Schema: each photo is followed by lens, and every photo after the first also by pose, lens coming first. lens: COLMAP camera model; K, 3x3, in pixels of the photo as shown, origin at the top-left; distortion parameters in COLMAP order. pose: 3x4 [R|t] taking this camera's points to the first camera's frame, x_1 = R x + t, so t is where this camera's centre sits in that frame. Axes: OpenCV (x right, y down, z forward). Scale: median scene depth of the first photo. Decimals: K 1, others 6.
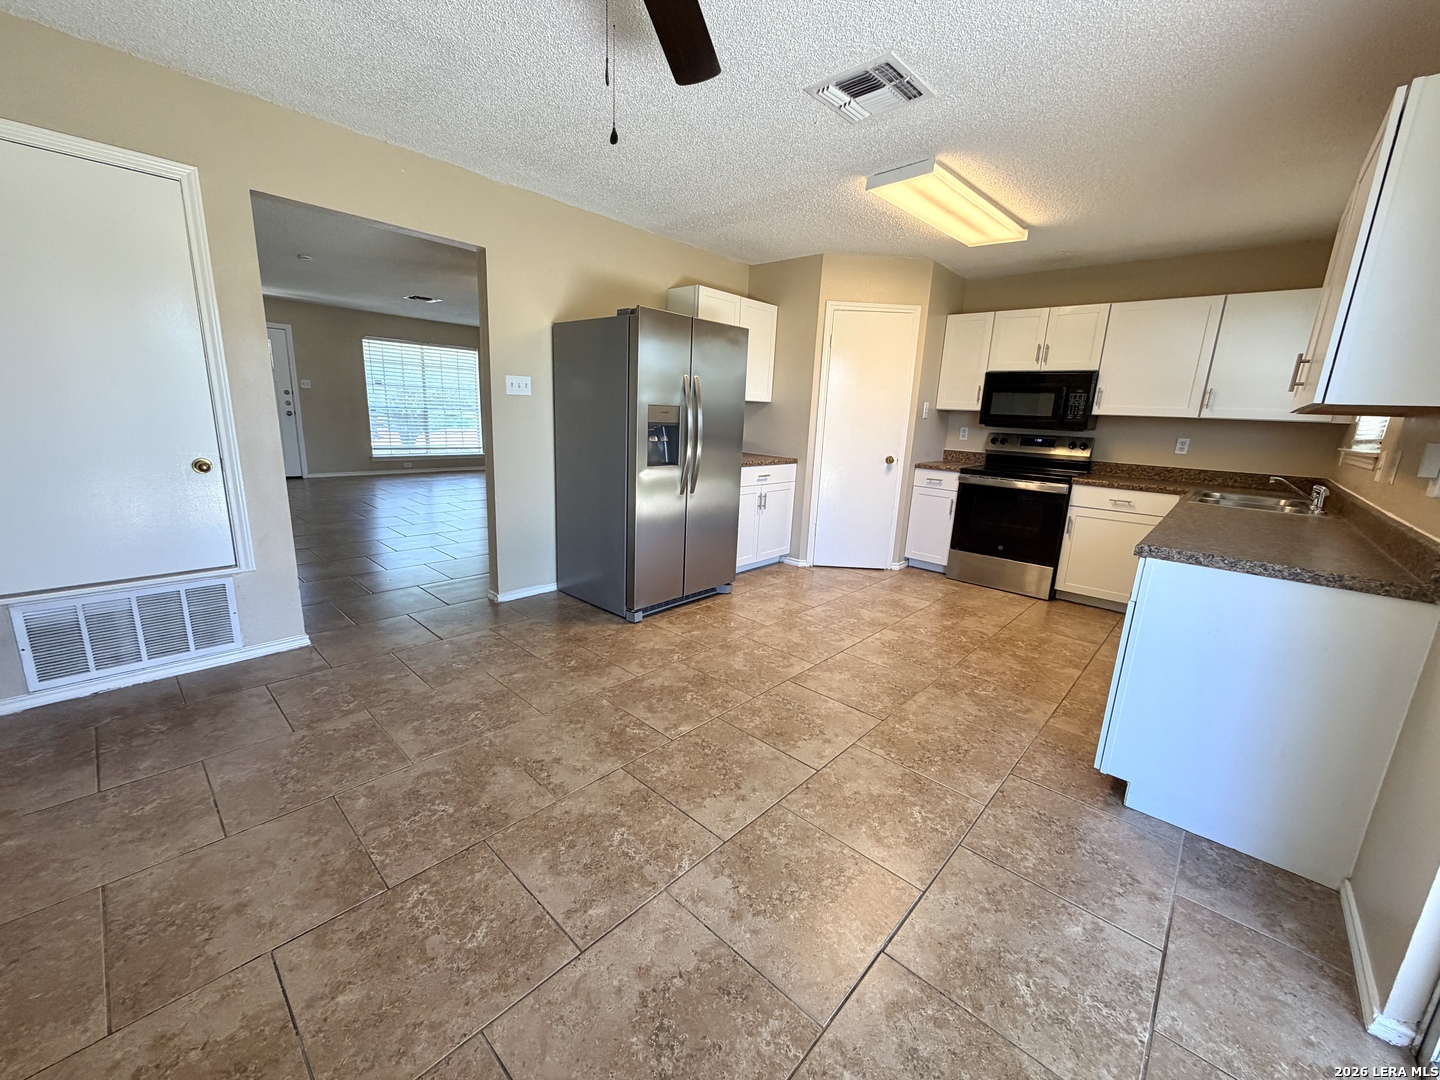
lens RADIAL K [[572.5, 0, 717.3], [0, 572.5, 540.9], [0, 0, 1]] dist [-0.001587, 0.000567]
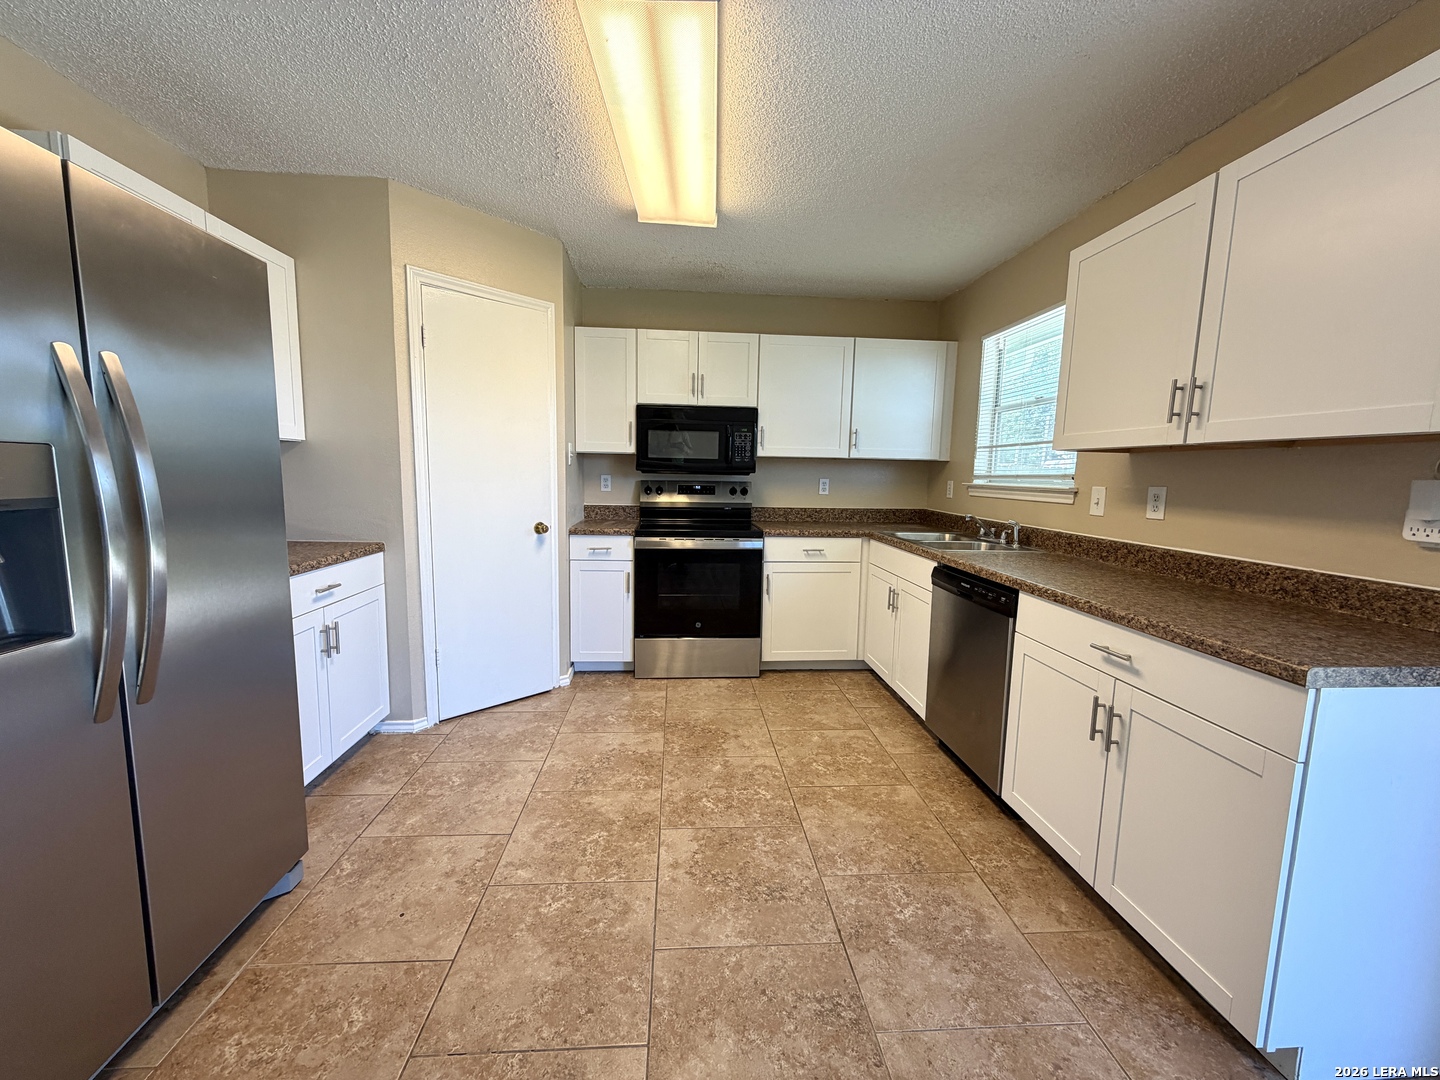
lens RADIAL K [[572.5, 0, 716.1], [0, 572.5, 540.9], [0, 0, 1]] dist [-0.001587, 0.000567]
pose [[0.688379, -0.117802, 0.715722, -0.035746], [0.172663, 0.984973, -0.003947, -0.097348], [-0.704502, 0.126296, 0.698374, 0.434619]]
